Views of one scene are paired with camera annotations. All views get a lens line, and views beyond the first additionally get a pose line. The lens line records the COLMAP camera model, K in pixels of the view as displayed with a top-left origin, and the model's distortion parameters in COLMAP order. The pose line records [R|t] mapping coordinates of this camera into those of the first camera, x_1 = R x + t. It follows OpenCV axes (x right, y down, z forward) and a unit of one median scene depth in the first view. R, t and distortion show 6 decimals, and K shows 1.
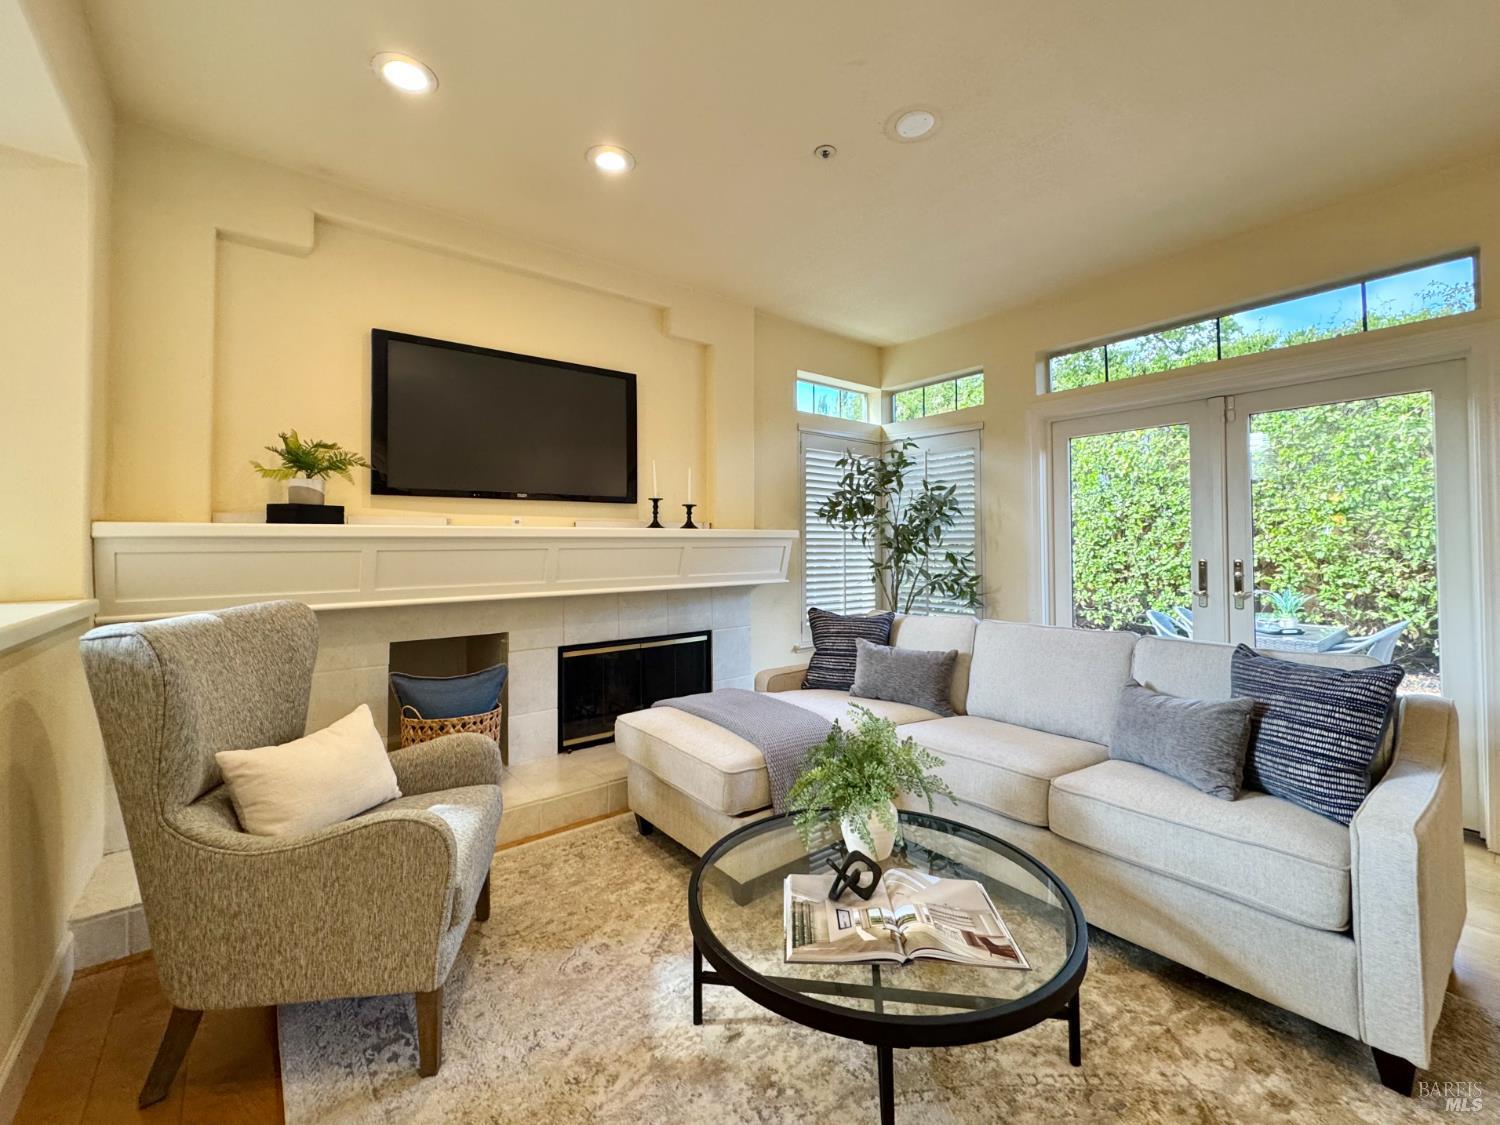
lens RADIAL K [[610.3, 0, 758.9], [0, 610.3, 541.9], [0, 0, 1]] dist [-0.004672, 0.000968]
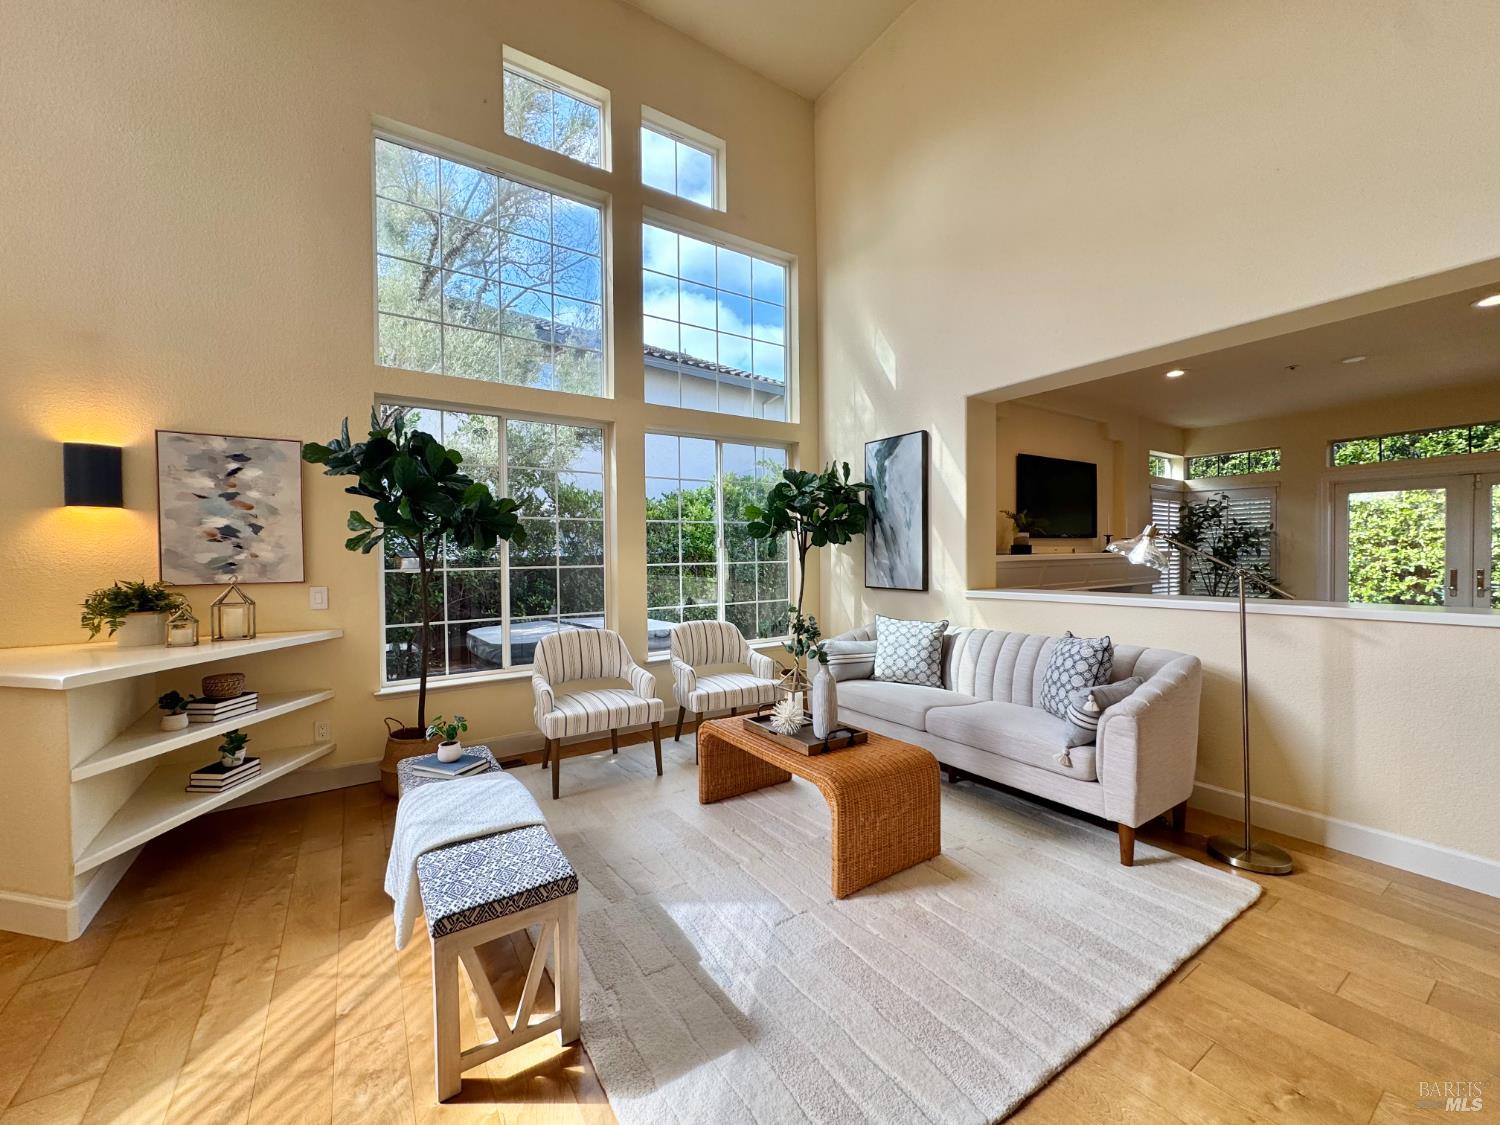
lens RADIAL K [[610.3, 0, 758.9], [0, 610.3, 541.9], [0, 0, 1]] dist [-0.004672, 0.000968]
pose [[0.998631, -0.007640, -0.051748, -1.419415], [0.007036, 0.999905, -0.011834, -0.051263], [0.051834, 0.011453, 0.998590, -1.026391]]
